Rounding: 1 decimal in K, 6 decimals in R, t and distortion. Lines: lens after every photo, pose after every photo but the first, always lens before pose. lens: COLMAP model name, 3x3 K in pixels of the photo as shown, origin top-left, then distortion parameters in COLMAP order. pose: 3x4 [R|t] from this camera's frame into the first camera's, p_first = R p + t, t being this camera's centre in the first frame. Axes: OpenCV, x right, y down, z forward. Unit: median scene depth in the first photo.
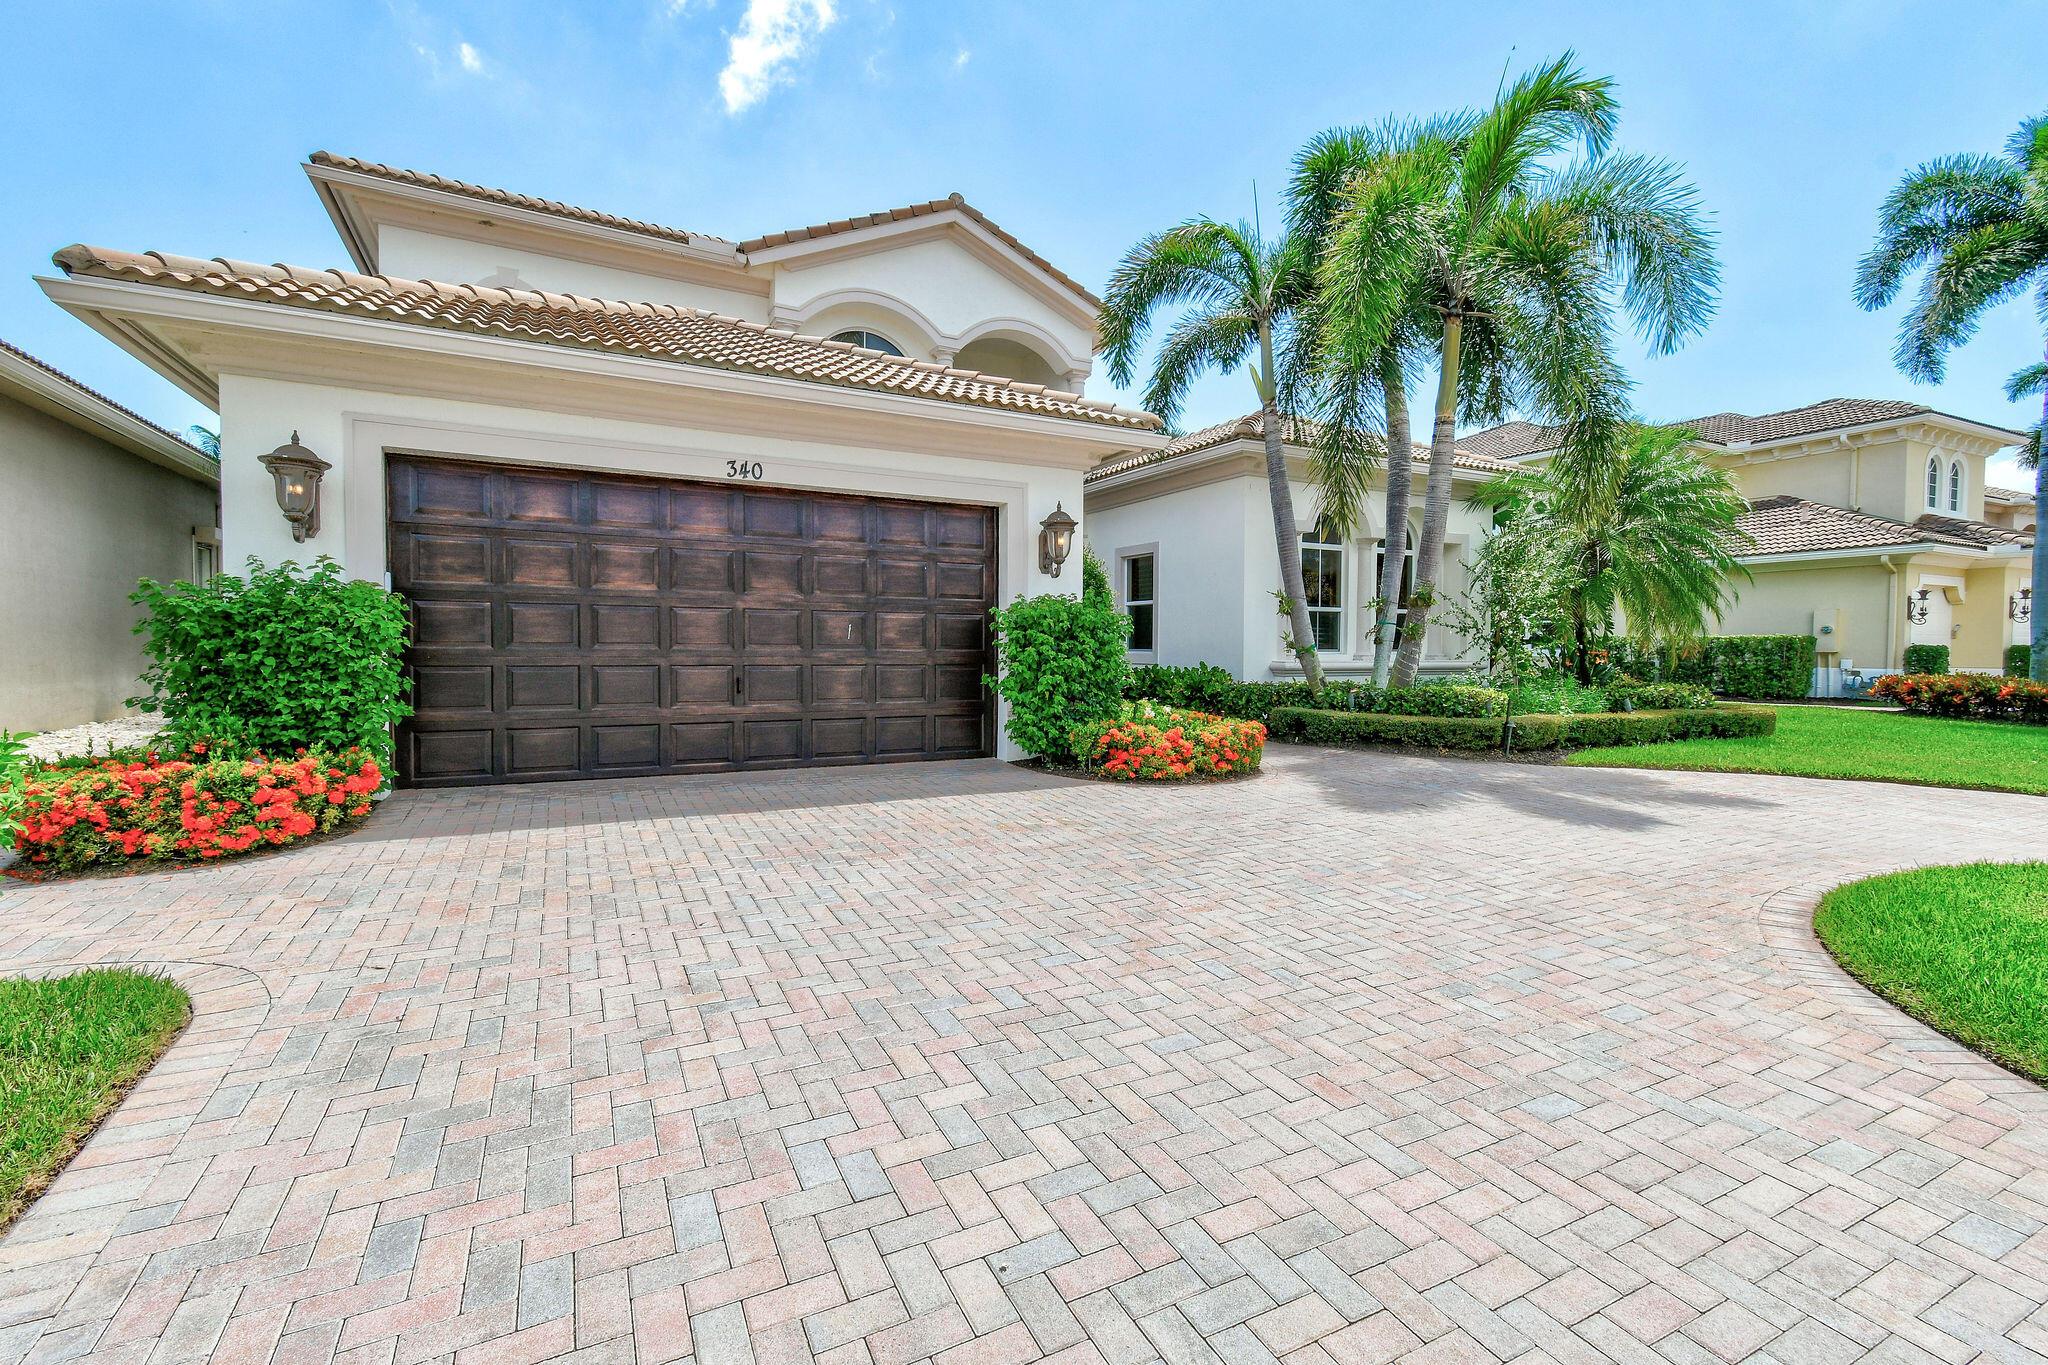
lens RADIAL K [[925.5, 0, 1027.7], [0, 925.5, 670.5], [0, 0, 1]] dist [0.025024, -0.000431]
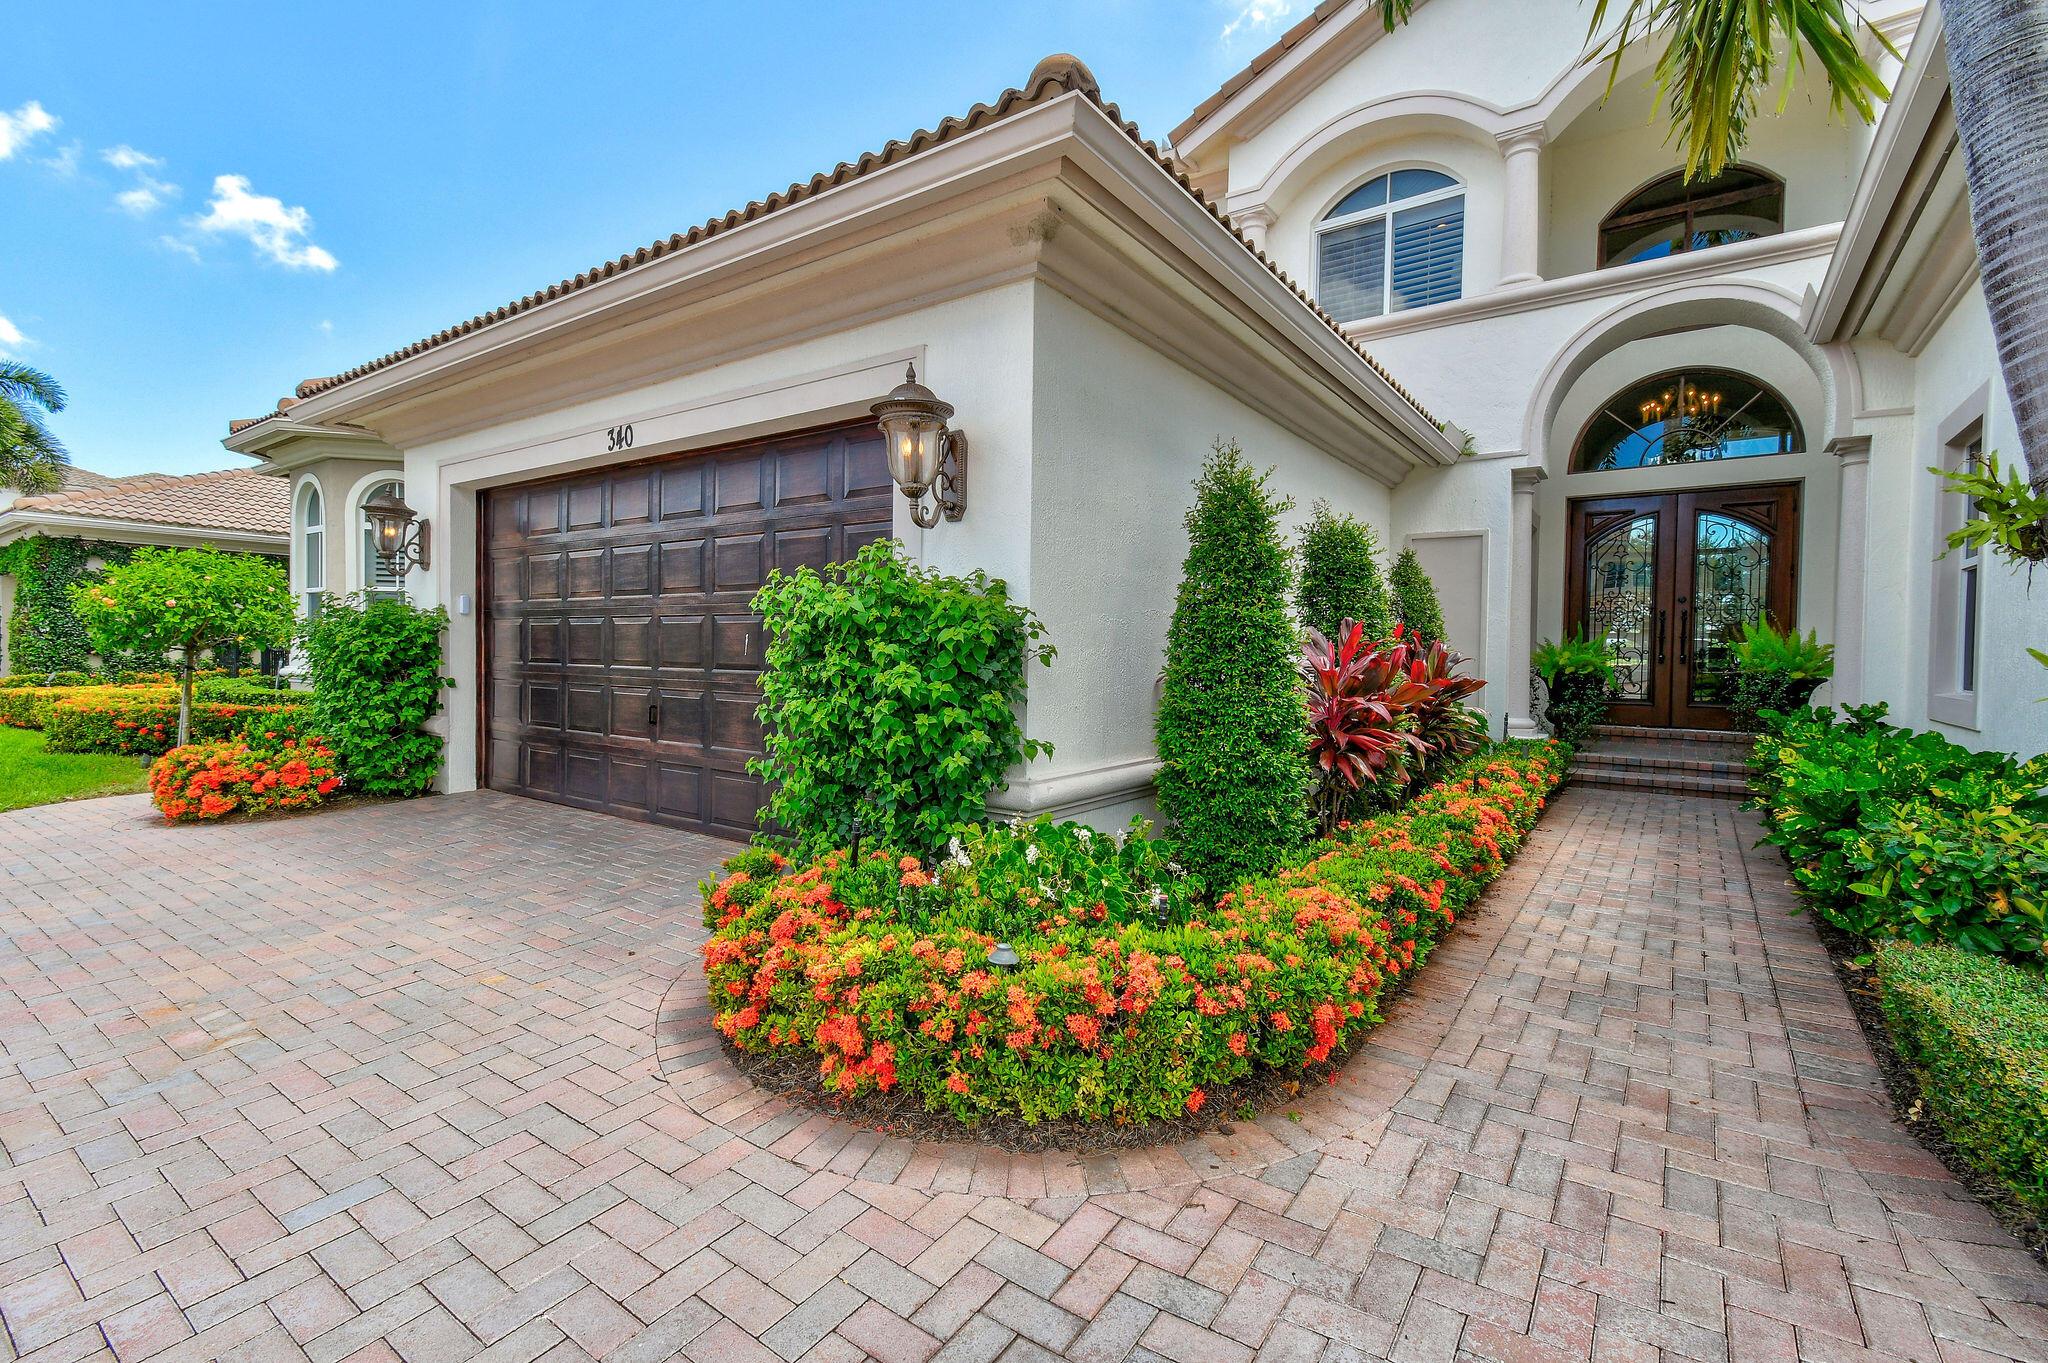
lens RADIAL K [[899.7, 0, 1038.9], [0, 899.7, 671.4], [0, 0, 1]] dist [0.017595, -0.000814]
pose [[0.453714, 0.018450, -0.890956, 0.370720], [-0.033335, 0.999437, 0.003720, -0.024386], [0.890524, 0.028012, 0.454074, 0.677392]]
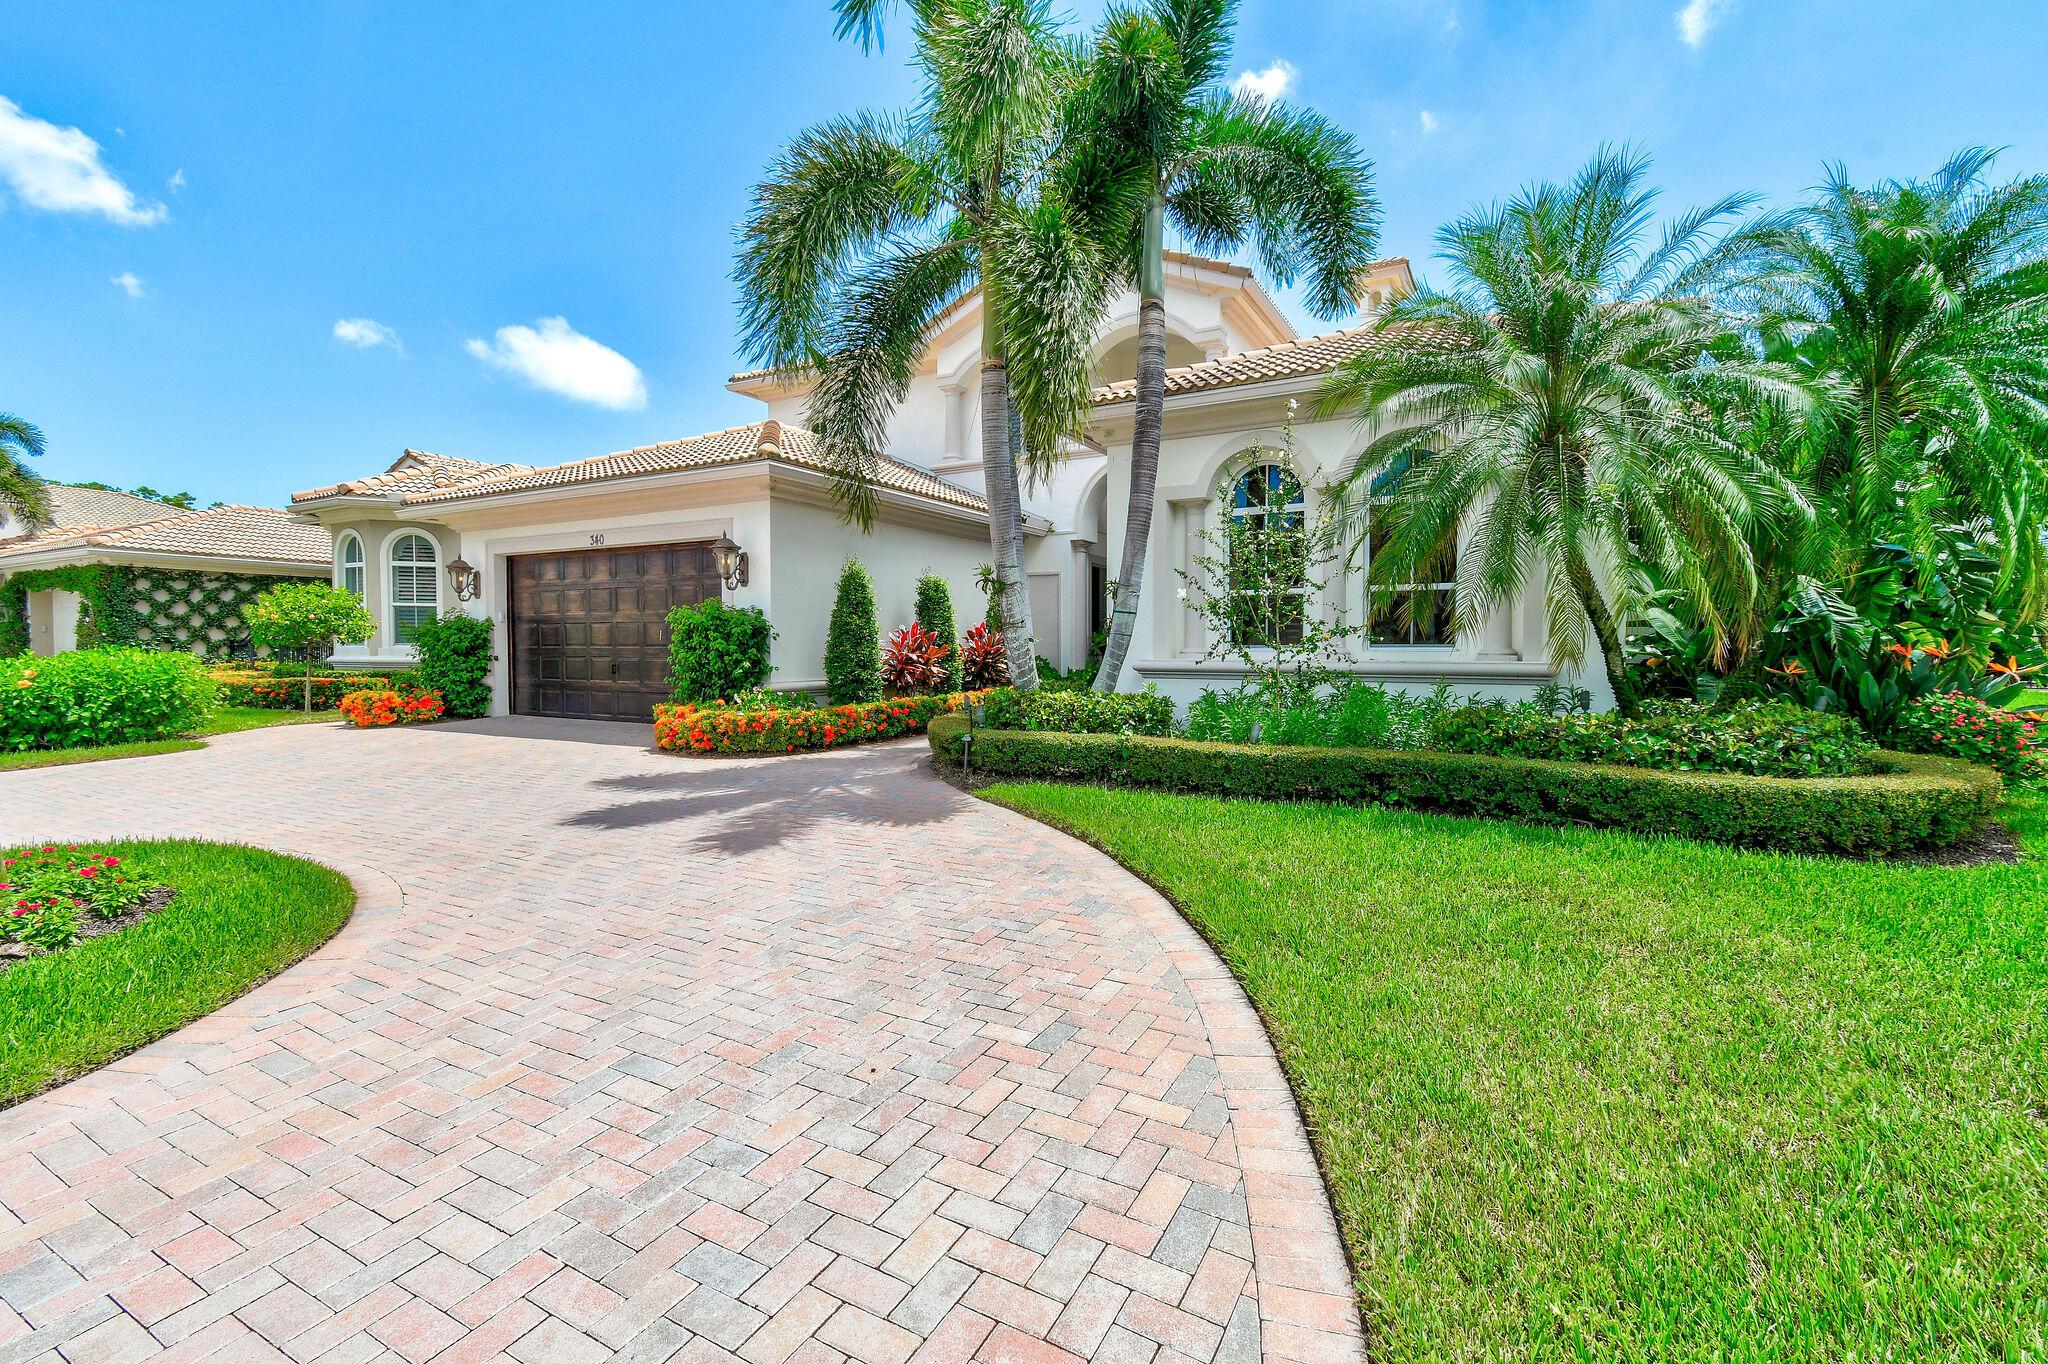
lens RADIAL K [[899.7, 0, 1038.9], [0, 899.7, 671.9], [0, 0, 1]] dist [0.017595, -0.000814]
pose [[0.546021, 0.016427, -0.837610, 1.047961], [-0.017584, 0.999812, 0.008145, -0.003681], [0.837587, 0.010281, 0.546208, 0.541646]]
